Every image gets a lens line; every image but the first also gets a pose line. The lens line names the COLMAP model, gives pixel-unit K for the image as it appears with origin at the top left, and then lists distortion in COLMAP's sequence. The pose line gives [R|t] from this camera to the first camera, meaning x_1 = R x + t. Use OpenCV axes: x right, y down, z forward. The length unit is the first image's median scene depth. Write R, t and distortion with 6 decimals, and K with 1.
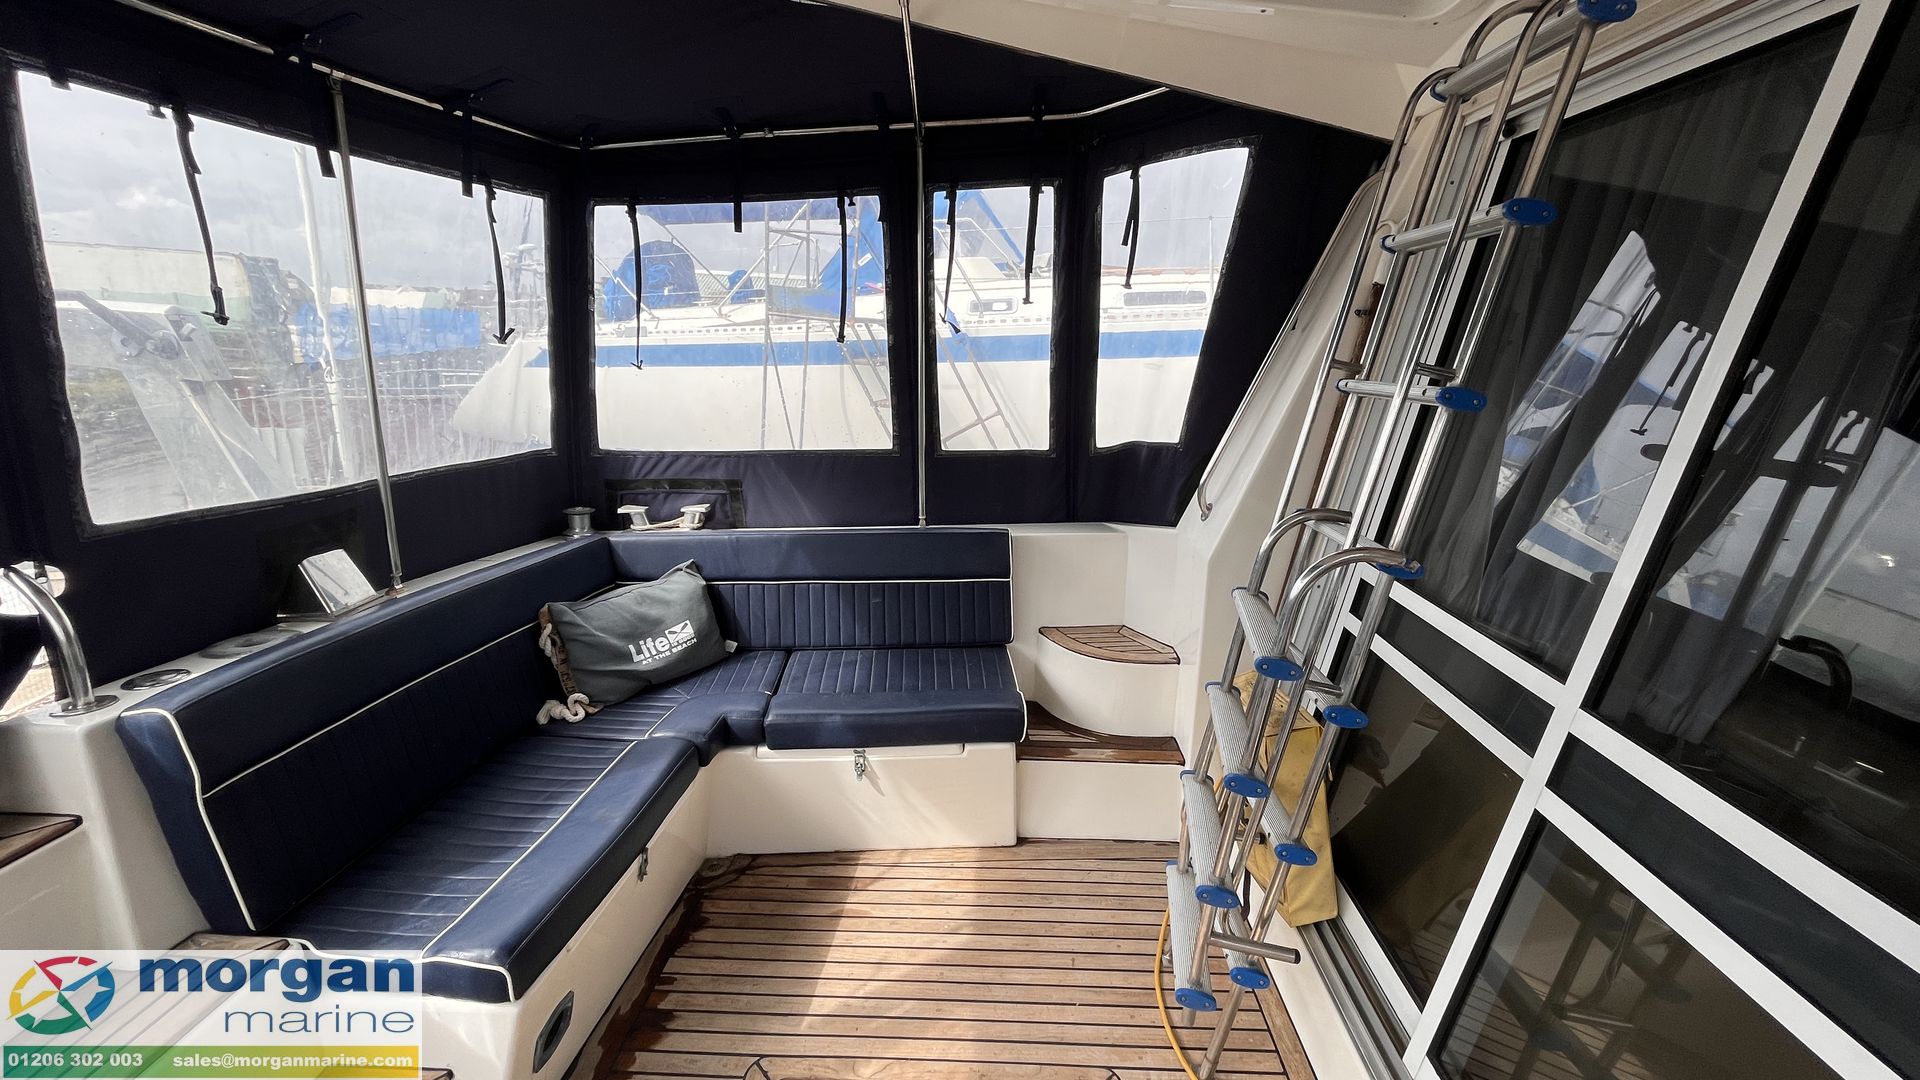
lens RADIAL K [[769.1, 0, 964.7], [0, 769.1, 533.2], [0, 0, 1]] dist [-0.001745, -0.000443]
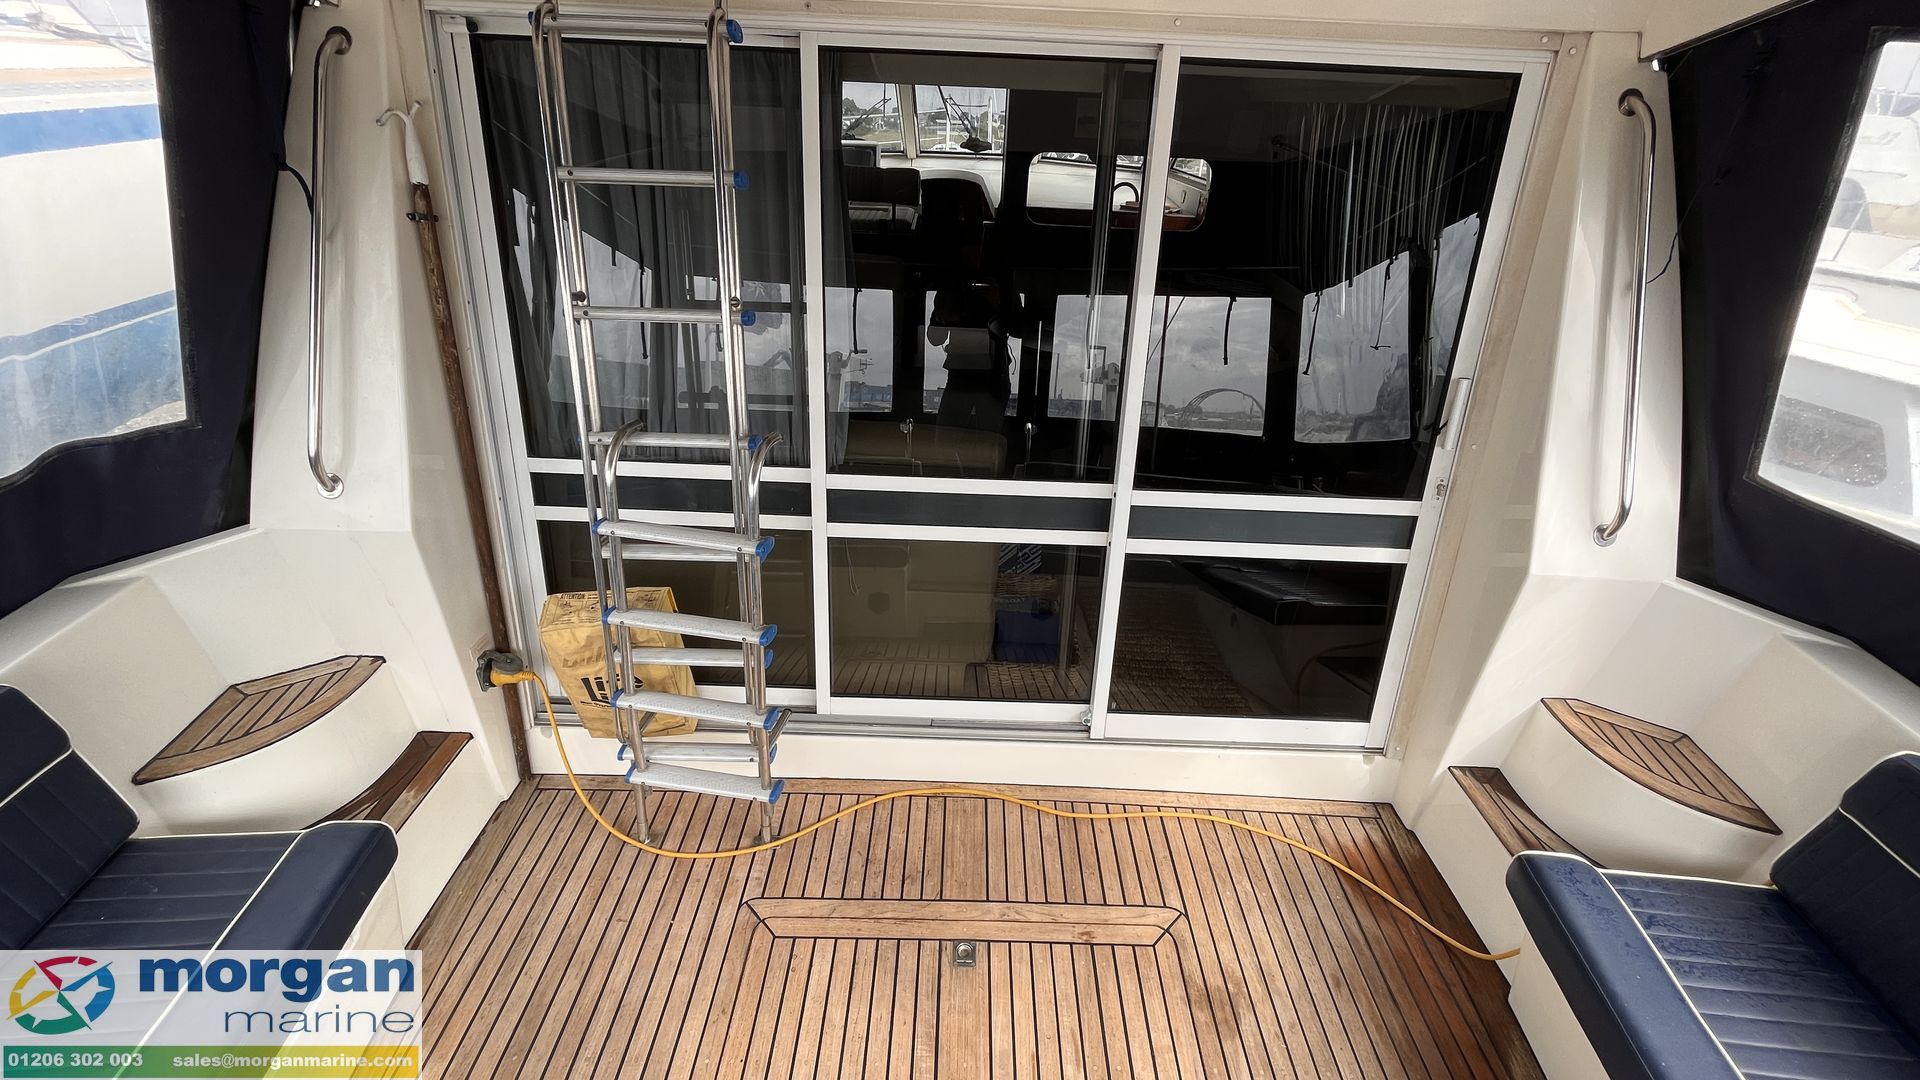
lens RADIAL K [[769.1, 0, 964.7], [0, 769.1, 533.2], [0, 0, 1]] dist [-0.001745, -0.000443]
pose [[-0.039831, -0.495547, 0.867667, -0.505112], [0.208331, 0.845154, 0.492253, -0.286584], [-0.977247, 0.200369, 0.069574, 0.370953]]
